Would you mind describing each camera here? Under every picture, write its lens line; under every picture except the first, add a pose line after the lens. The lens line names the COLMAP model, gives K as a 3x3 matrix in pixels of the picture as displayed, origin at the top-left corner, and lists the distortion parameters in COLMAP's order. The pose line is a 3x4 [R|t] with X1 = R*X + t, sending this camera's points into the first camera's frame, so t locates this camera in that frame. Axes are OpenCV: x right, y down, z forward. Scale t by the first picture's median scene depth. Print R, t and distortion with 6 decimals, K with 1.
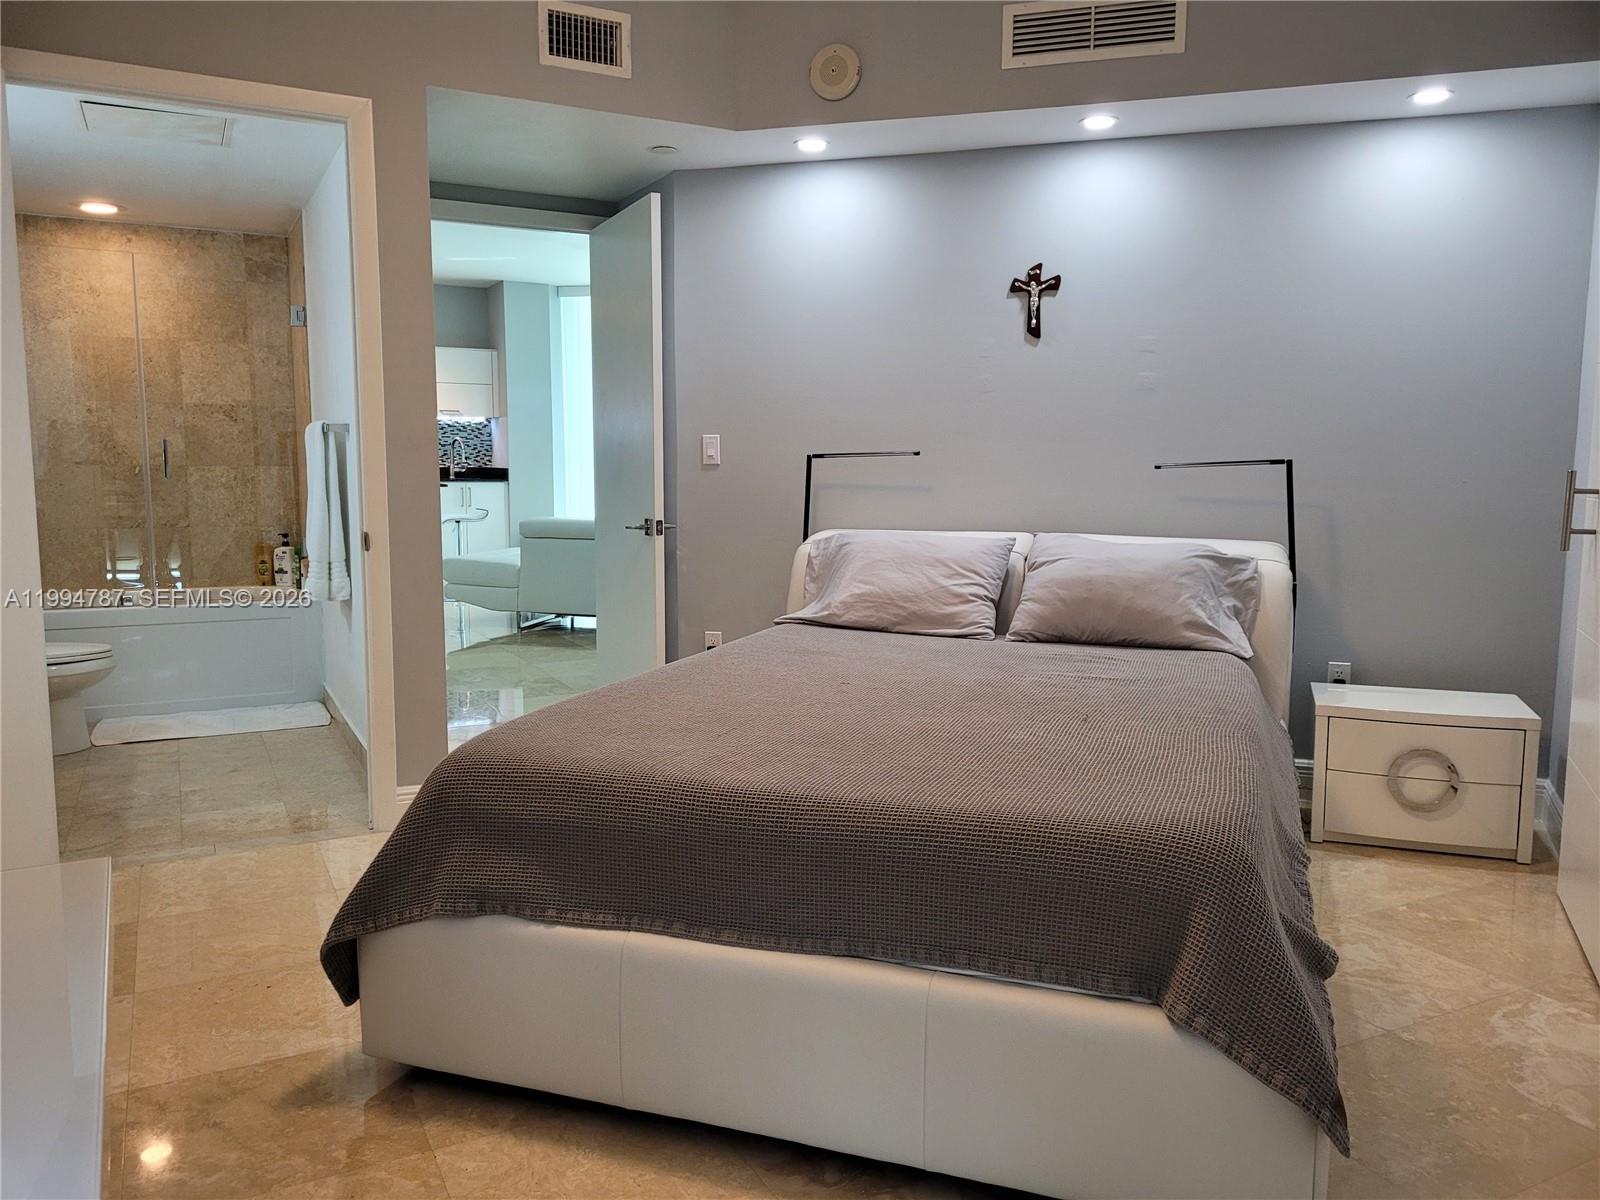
lens RADIAL K [[1212.9, 0, 811.5], [0, 1212.9, 599.8], [0, 0, 1]] dist [0.045700, -0.033037]
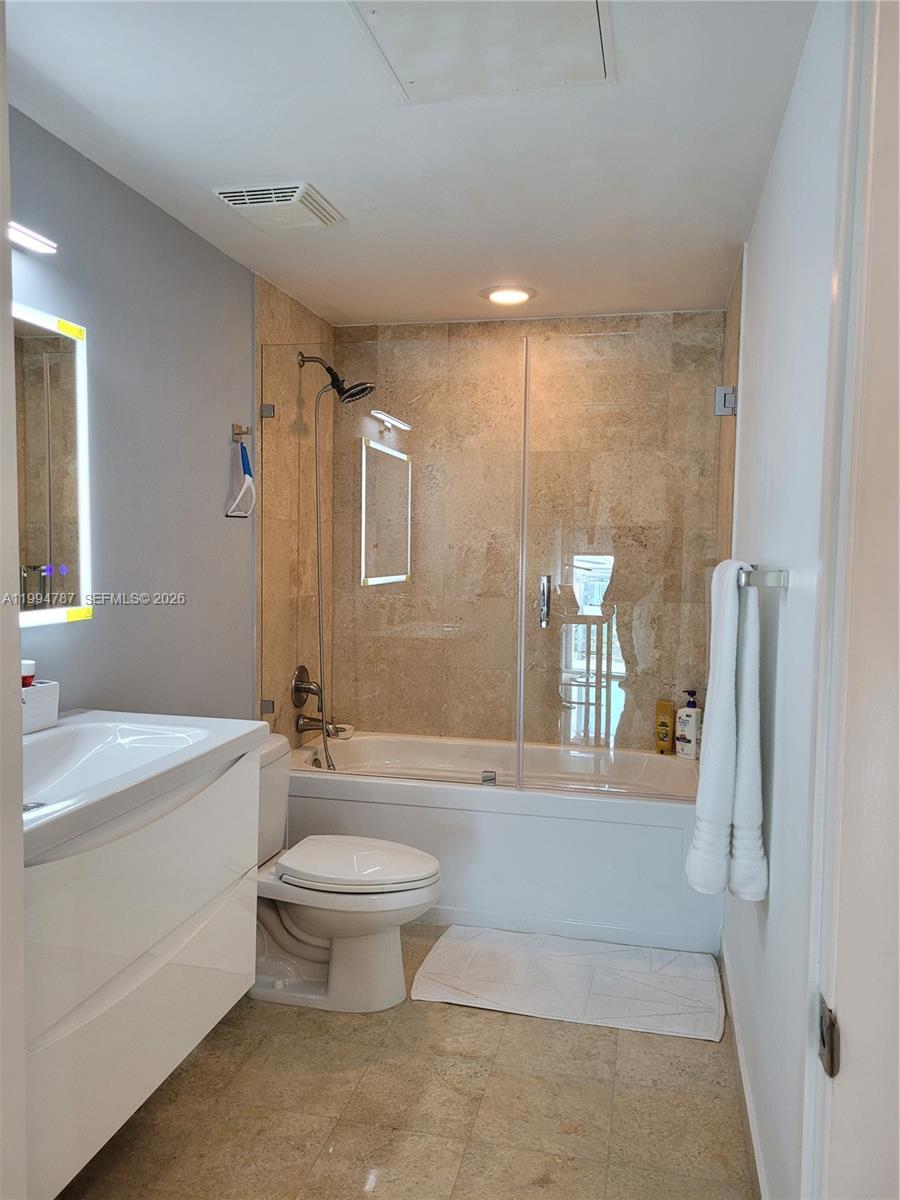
lens RADIAL K [[909.7, 0, 456.5], [0, 909.7, 603.1], [0, 0, 1]] dist [0.045700, -0.033037]
pose [[0.765325, 0.044842, -0.642080, -0.183691], [-0.084185, 0.995974, -0.030787, -0.082466], [0.638115, 0.077616, 0.766019, 0.476833]]
